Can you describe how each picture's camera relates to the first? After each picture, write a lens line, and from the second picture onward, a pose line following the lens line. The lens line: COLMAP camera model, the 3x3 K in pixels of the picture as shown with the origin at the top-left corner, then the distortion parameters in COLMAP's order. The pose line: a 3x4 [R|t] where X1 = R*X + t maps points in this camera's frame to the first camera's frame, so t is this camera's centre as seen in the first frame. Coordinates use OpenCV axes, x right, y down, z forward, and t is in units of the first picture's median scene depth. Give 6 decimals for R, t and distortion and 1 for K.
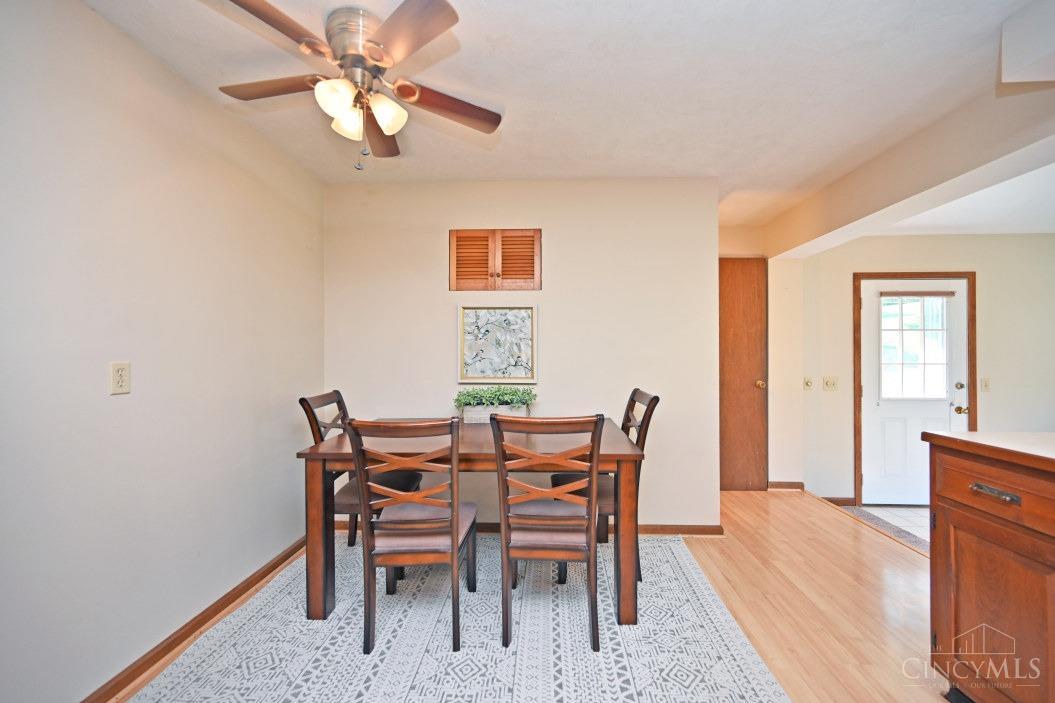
lens RADIAL K [[416.6, 0, 527.5], [0, 416.6, 351.5], [0, 0, 1]] dist [0.000255, 0.000017]
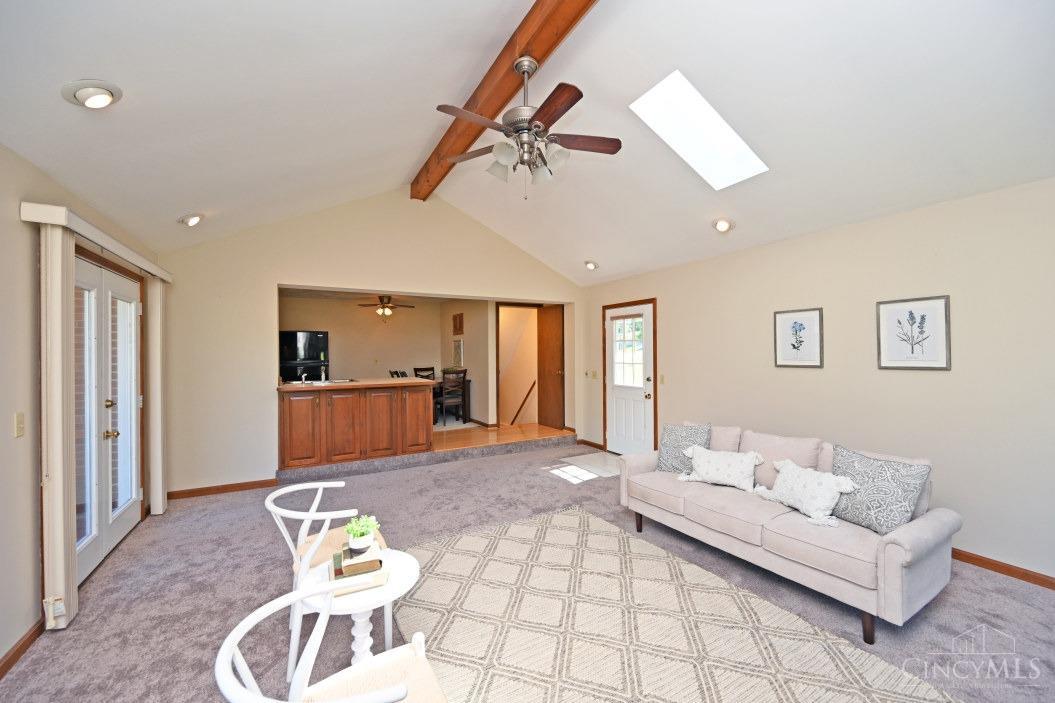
lens RADIAL K [[416.6, 0, 527.5], [0, 416.6, 351.5], [0, 0, 1]] dist [0.000255, 0.000017]
pose [[0.528544, -0.002475, -0.848902, 2.701828], [0.021365, 0.999718, 0.010388, -0.048919], [0.848637, -0.023628, 0.528448, -0.128963]]
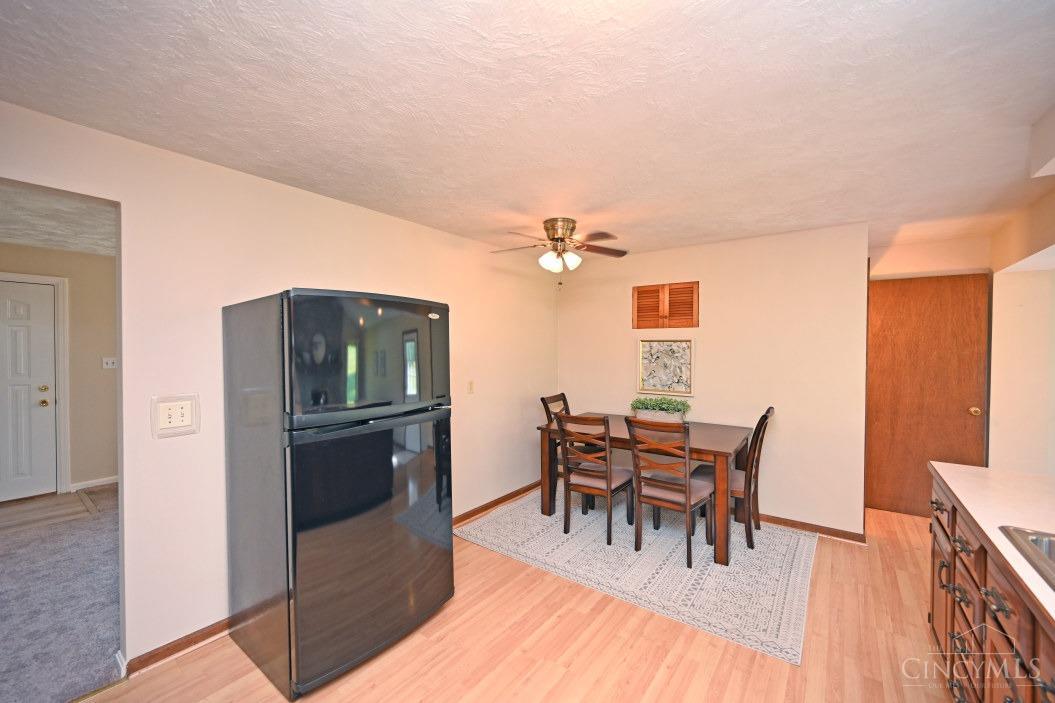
lens RADIAL K [[416.6, 0, 527.5], [0, 416.6, 351.5], [0, 0, 1]] dist [0.000255, 0.000017]
pose [[0.827528, 0.006806, -0.561383, 0.332676], [0.002503, 0.999872, 0.015812, -0.092635], [0.561418, -0.014490, 0.827405, -0.417268]]
